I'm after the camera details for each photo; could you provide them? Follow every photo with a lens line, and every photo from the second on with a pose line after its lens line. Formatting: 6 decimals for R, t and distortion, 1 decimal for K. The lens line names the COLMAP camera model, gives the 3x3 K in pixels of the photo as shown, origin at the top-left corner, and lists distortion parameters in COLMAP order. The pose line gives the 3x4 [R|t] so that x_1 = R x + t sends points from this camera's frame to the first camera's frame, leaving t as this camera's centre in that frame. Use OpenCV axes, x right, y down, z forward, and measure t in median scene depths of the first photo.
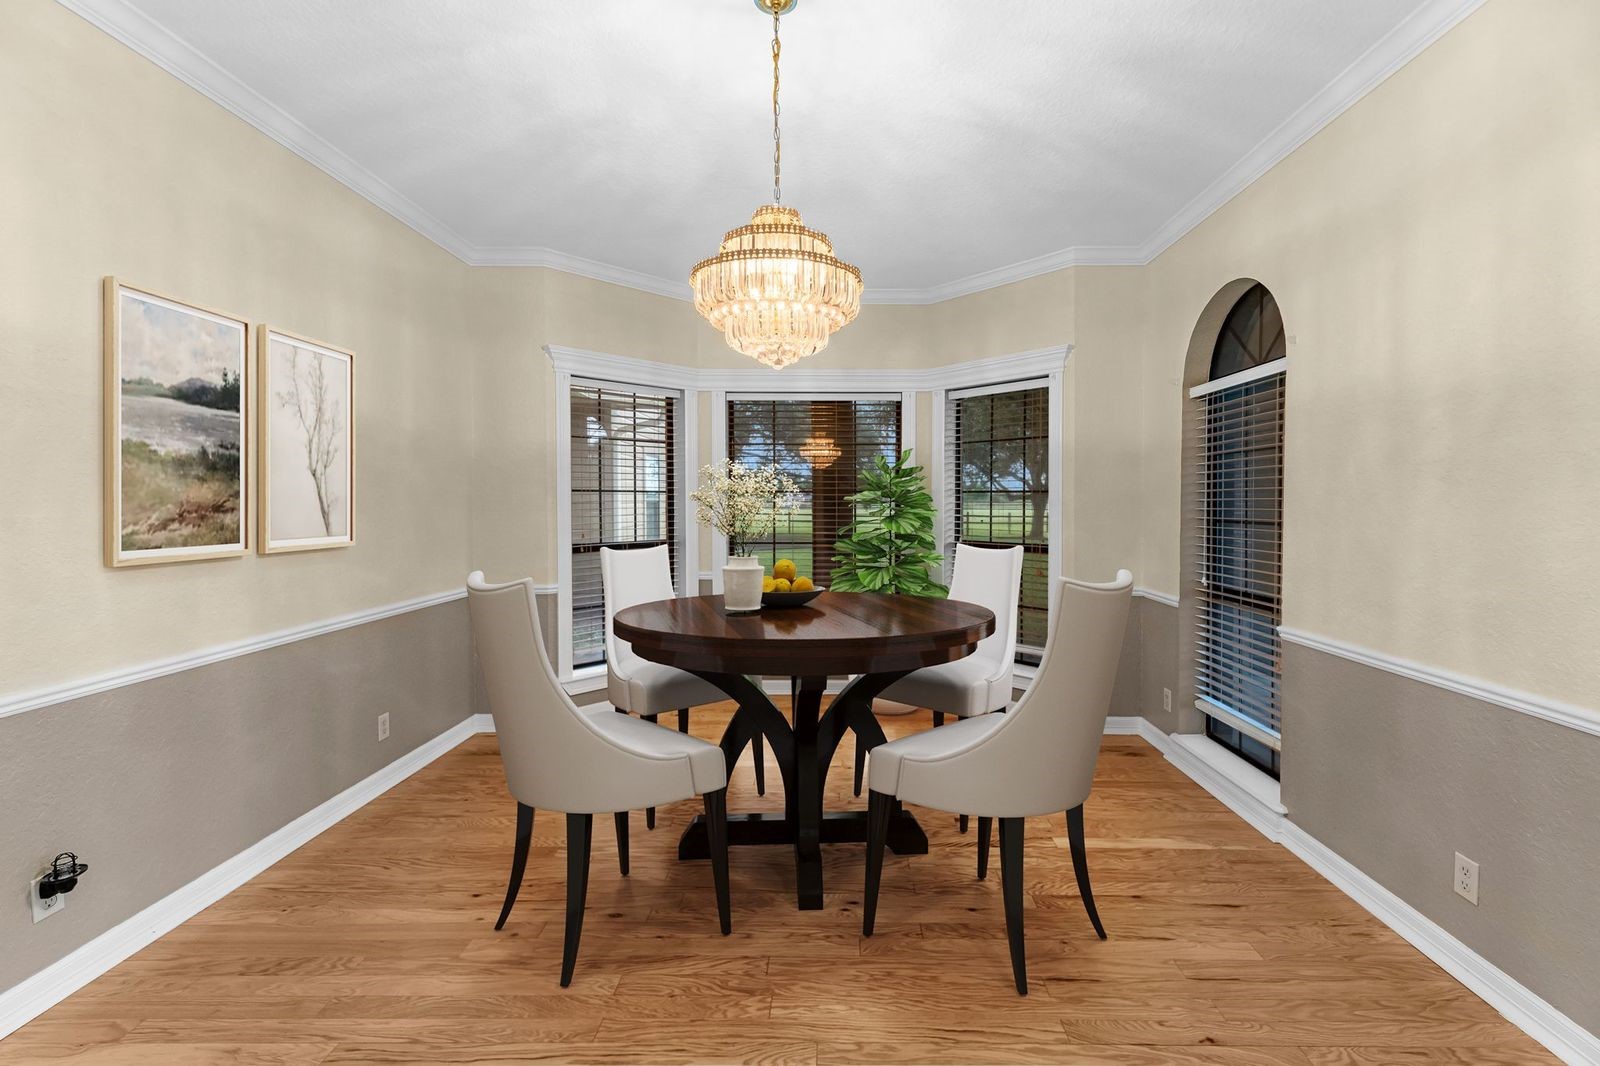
lens RADIAL K [[726.8, 0, 801.4], [0, 726.8, 511.8], [0, 0, 1]] dist [-0.002238, -0.000460]
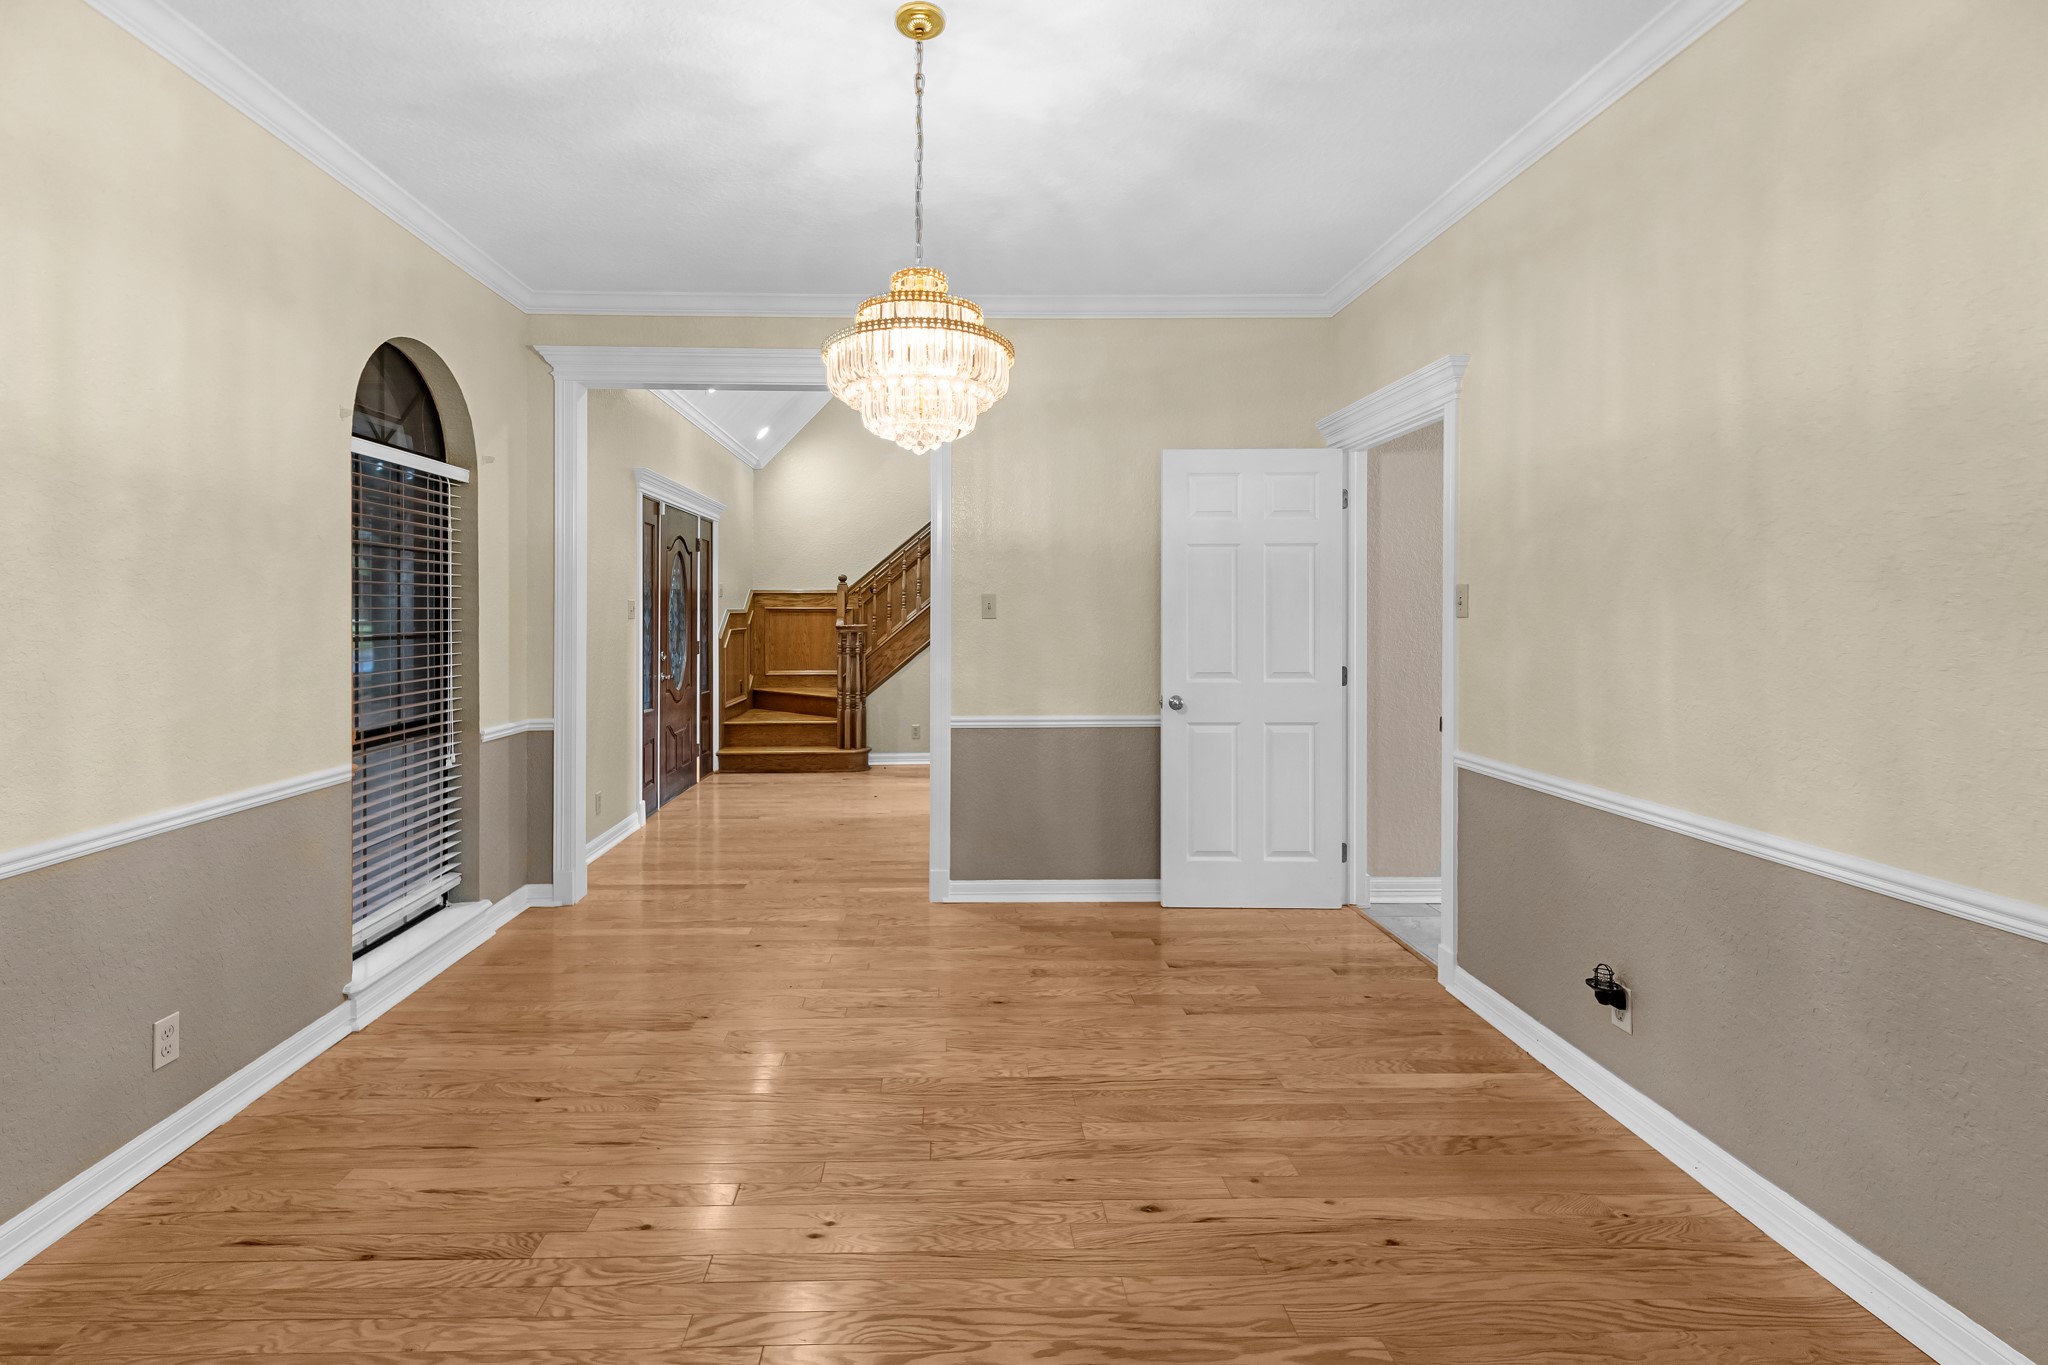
lens RADIAL K [[930.3, 0, 1025.8], [0, 930.3, 655.3], [0, 0, 1]] dist [-0.002238, -0.000460]
pose [[-0.990855, 0.004394, -0.134862, -0.009556], [-0.003591, 0.998257, 0.058908, -0.058964], [0.134886, 0.058854, -0.989112, 2.058332]]
